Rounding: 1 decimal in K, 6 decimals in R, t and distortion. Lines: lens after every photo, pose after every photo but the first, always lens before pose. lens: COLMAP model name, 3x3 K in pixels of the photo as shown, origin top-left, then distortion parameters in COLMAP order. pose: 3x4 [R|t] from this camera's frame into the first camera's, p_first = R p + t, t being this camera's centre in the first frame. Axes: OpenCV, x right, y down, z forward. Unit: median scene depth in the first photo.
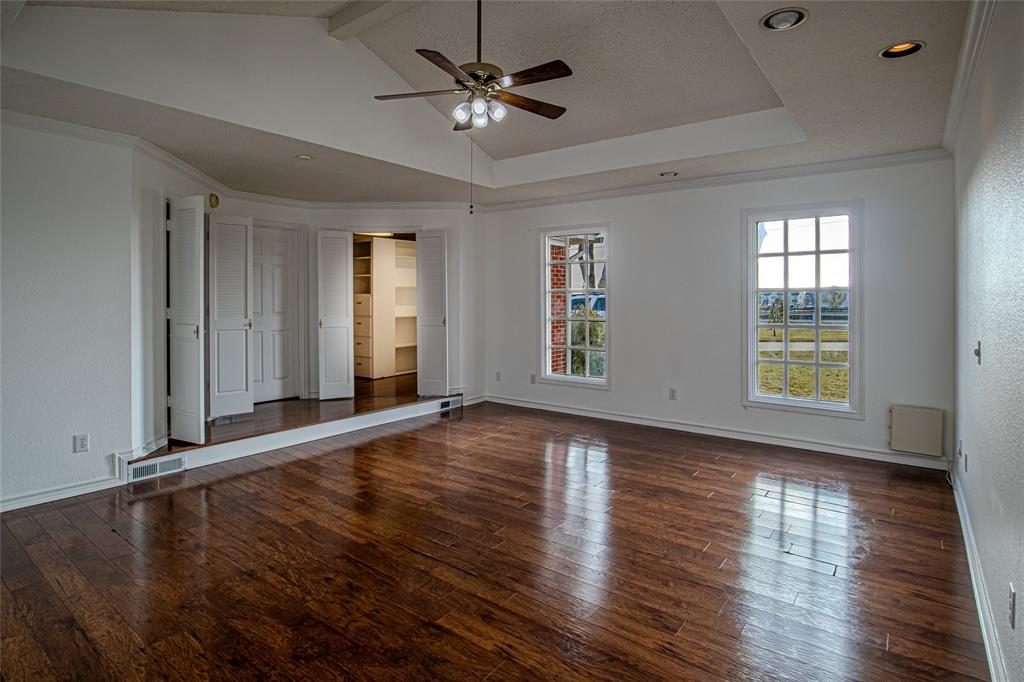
lens RADIAL K [[532.0, 0, 513.0], [0, 532.0, 300.0], [0, 0, 1]] dist [-0.002929, -0.000194]
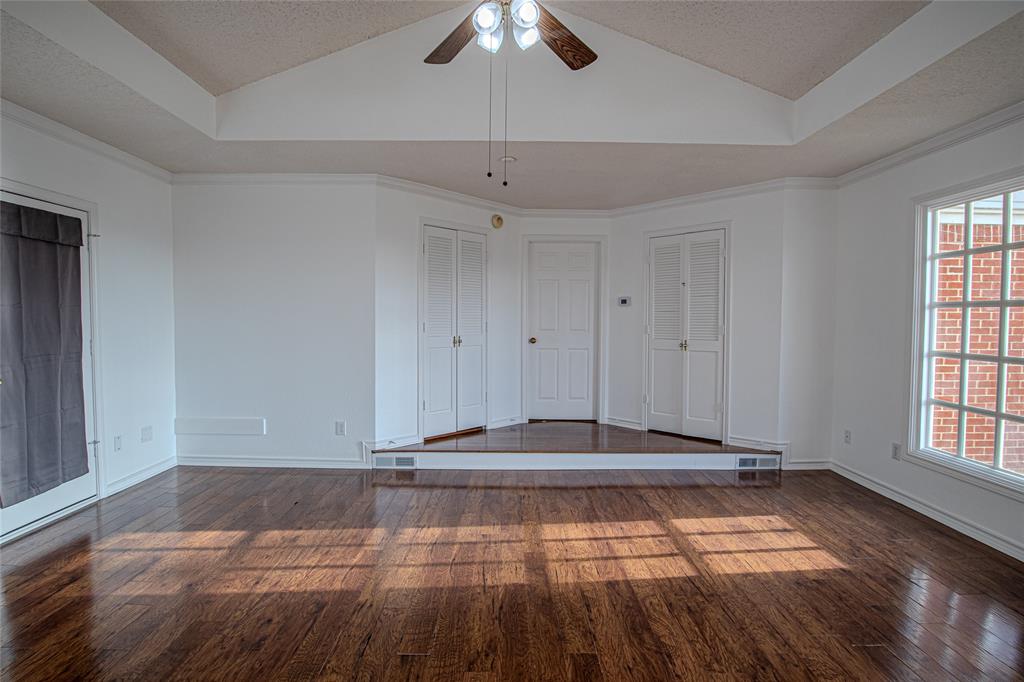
lens RADIAL K [[529.9, 0, 511.5], [0, 529.9, 336.7], [0, 0, 1]] dist [-0.032180, -0.000207]
pose [[0.619211, 0.036763, -0.784364, 0.238456], [-0.008527, 0.999159, 0.040100, -0.001372], [0.785178, -0.018142, 0.619004, 0.313429]]
